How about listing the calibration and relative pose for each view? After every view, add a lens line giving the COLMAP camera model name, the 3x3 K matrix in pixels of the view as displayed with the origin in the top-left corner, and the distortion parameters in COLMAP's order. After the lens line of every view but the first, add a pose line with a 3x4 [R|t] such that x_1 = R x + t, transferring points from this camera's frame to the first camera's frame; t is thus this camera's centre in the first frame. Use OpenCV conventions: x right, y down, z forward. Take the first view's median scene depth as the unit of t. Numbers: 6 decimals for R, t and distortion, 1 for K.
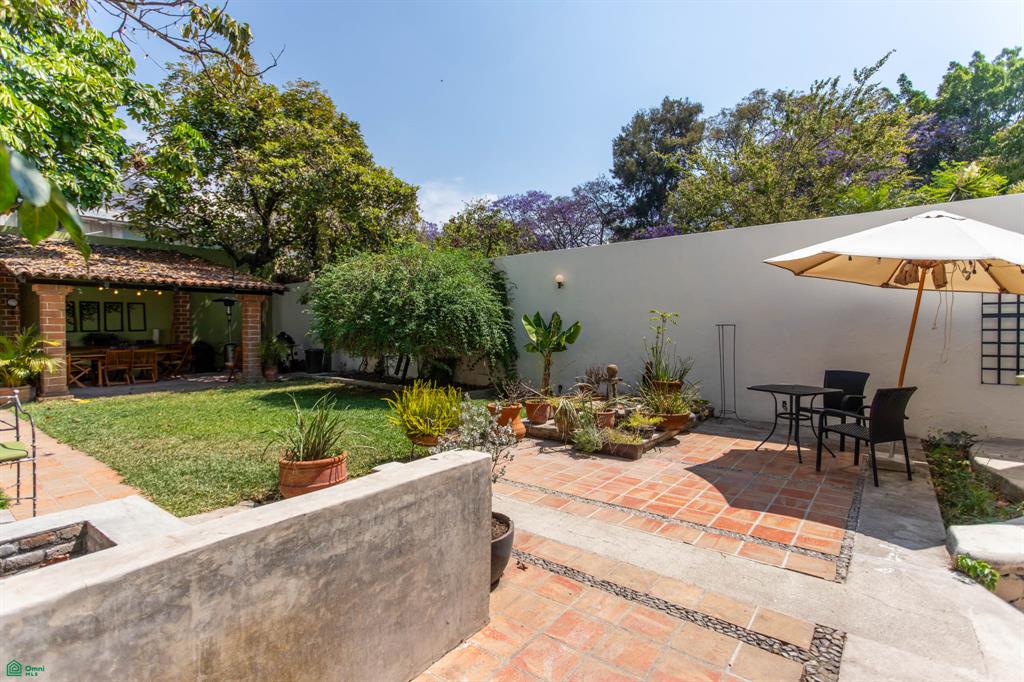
lens RADIAL K [[490.0, 0, 514.1], [0, 490.0, 336.5], [0, 0, 1]] dist [0.006967, 0.000852]
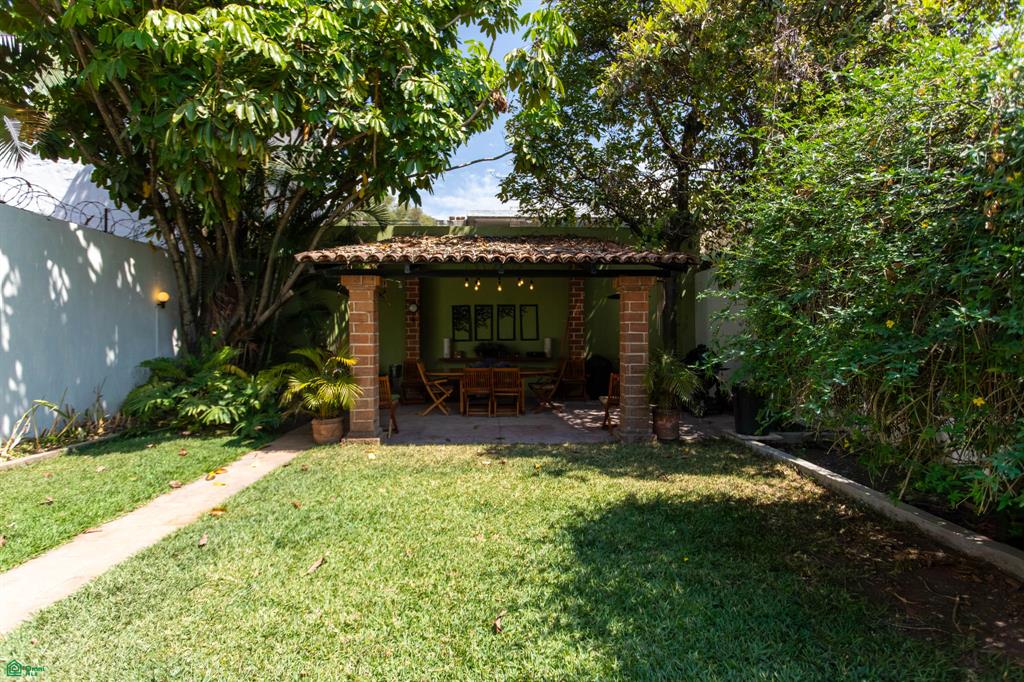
lens RADIAL K [[506.6, 0, 512.0], [0, 506.6, 341.0], [0, 0, 1]] dist [0.000132, 0.000097]
pose [[0.643723, 0.011691, -0.765169, -0.226270], [-0.014206, 0.999894, 0.003326, -0.017112], [0.765127, 0.008729, 0.643820, 0.635240]]
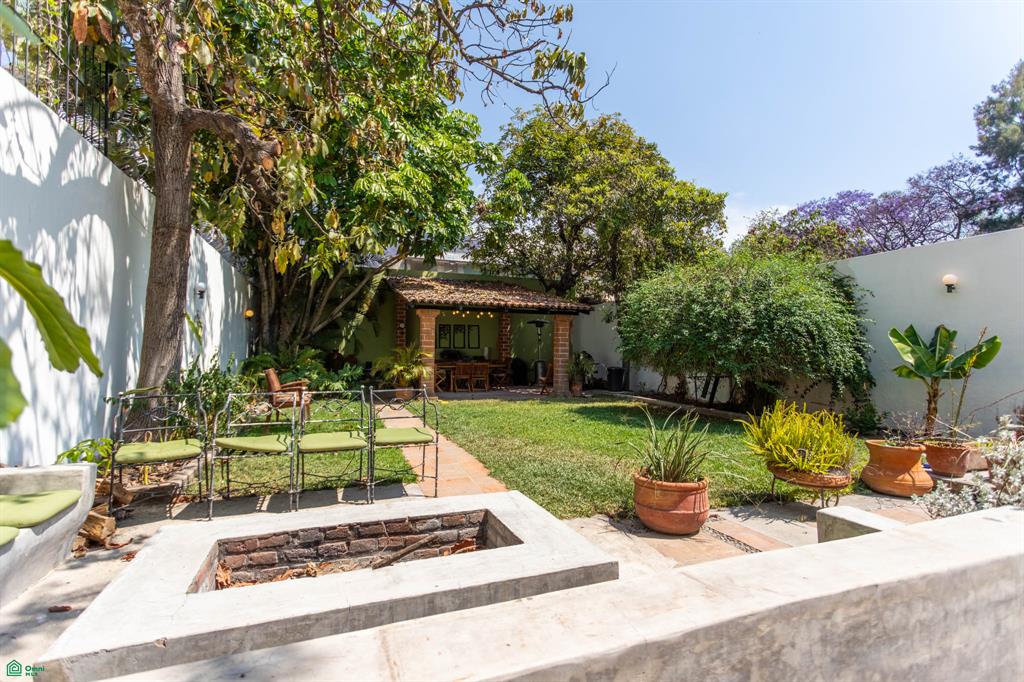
lens RADIAL K [[490.0, 0, 514.1], [0, 490.0, 336.5], [0, 0, 1]] dist [0.006967, 0.000852]
pose [[0.851425, -0.002019, -0.524472, -0.068477], [-0.024028, 0.998793, -0.042851, 0.013171], [0.523925, 0.049086, 0.850349, 0.033223]]
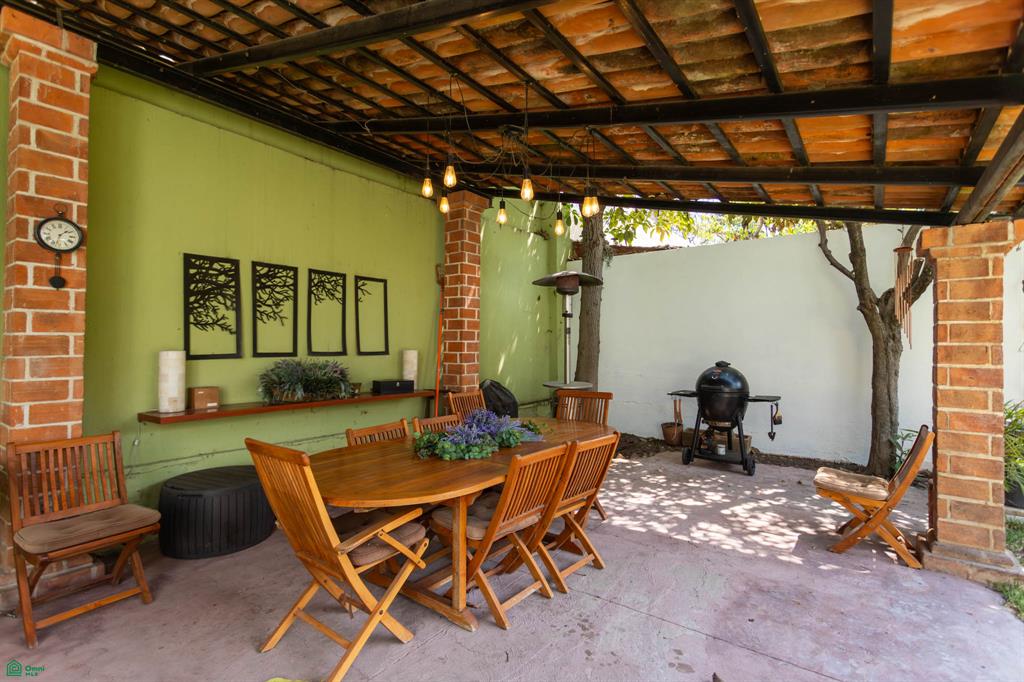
lens RADIAL K [[490.0, 0, 514.1], [0, 490.0, 336.5], [0, 0, 1]] dist [0.006967, 0.000852]
pose [[0.999396, 0.014762, 0.031460, -0.937614], [-0.013568, 0.999191, -0.037850, -0.017140], [-0.031994, 0.037400, 0.998788, 0.884371]]
